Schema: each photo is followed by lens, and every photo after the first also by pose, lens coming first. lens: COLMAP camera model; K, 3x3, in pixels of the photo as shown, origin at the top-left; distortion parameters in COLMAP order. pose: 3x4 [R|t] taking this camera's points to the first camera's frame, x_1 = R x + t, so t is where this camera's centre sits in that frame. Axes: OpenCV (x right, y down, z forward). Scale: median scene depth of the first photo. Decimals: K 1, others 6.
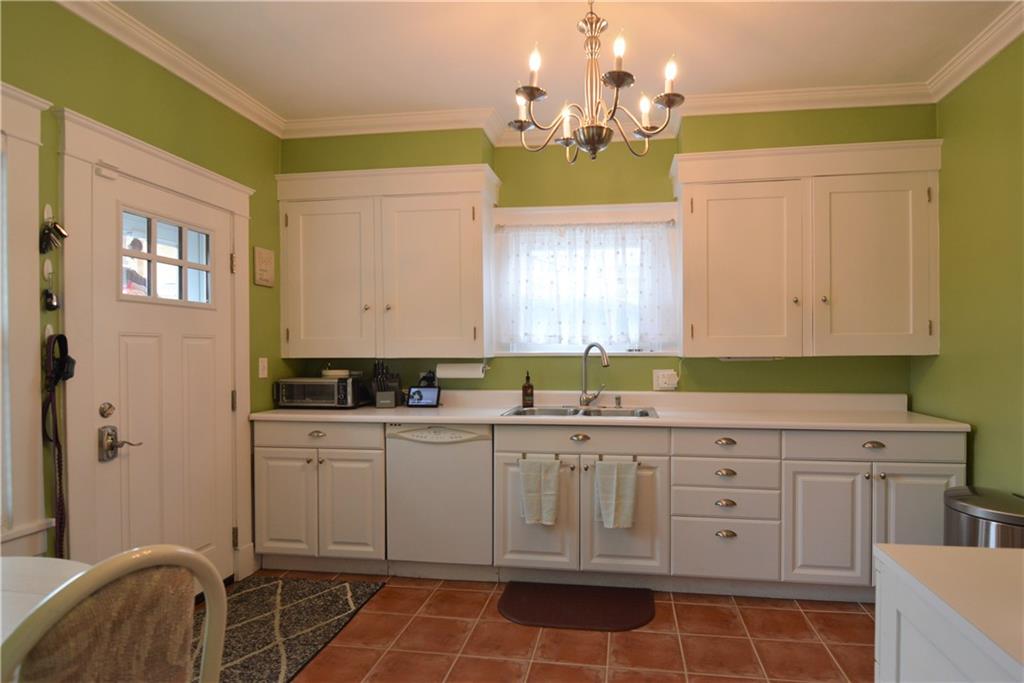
lens RADIAL K [[578.1, 0, 514.2], [0, 578.1, 353.4], [0, 0, 1]] dist [-0.014233, -0.000219]
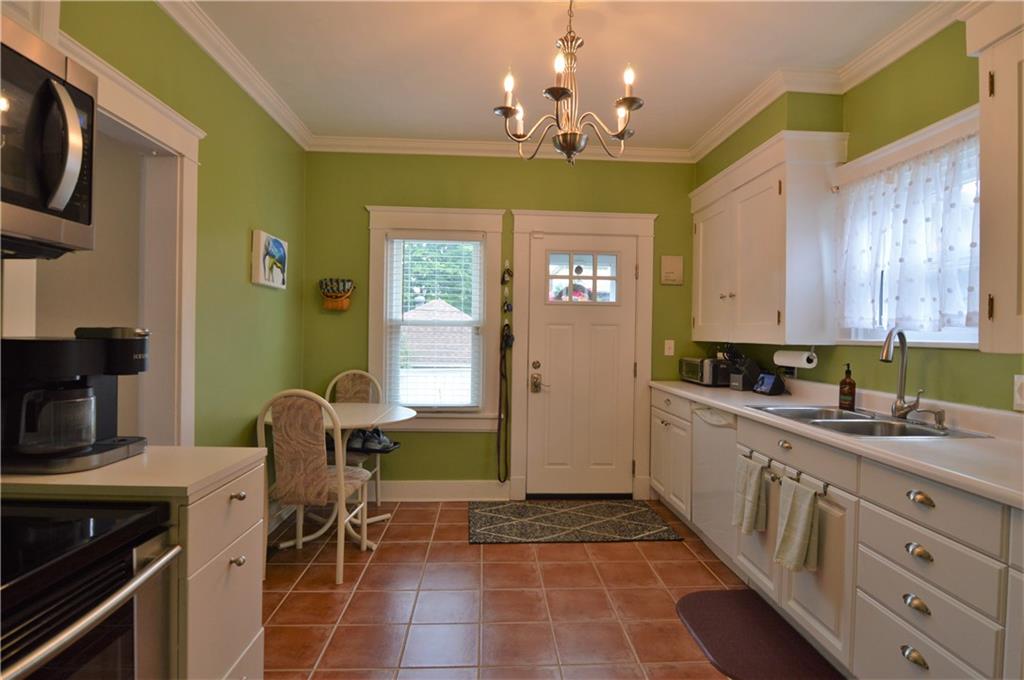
lens RADIAL K [[534.0, 0, 513.5], [0, 534.0, 337.6], [0, 0, 1]] dist [-0.024767, -0.000204]
pose [[0.196588, 0.013501, -0.980393, 0.698040], [-0.021041, 0.999733, 0.009548, -0.002271], [0.980260, 0.018751, 0.196820, 0.437434]]
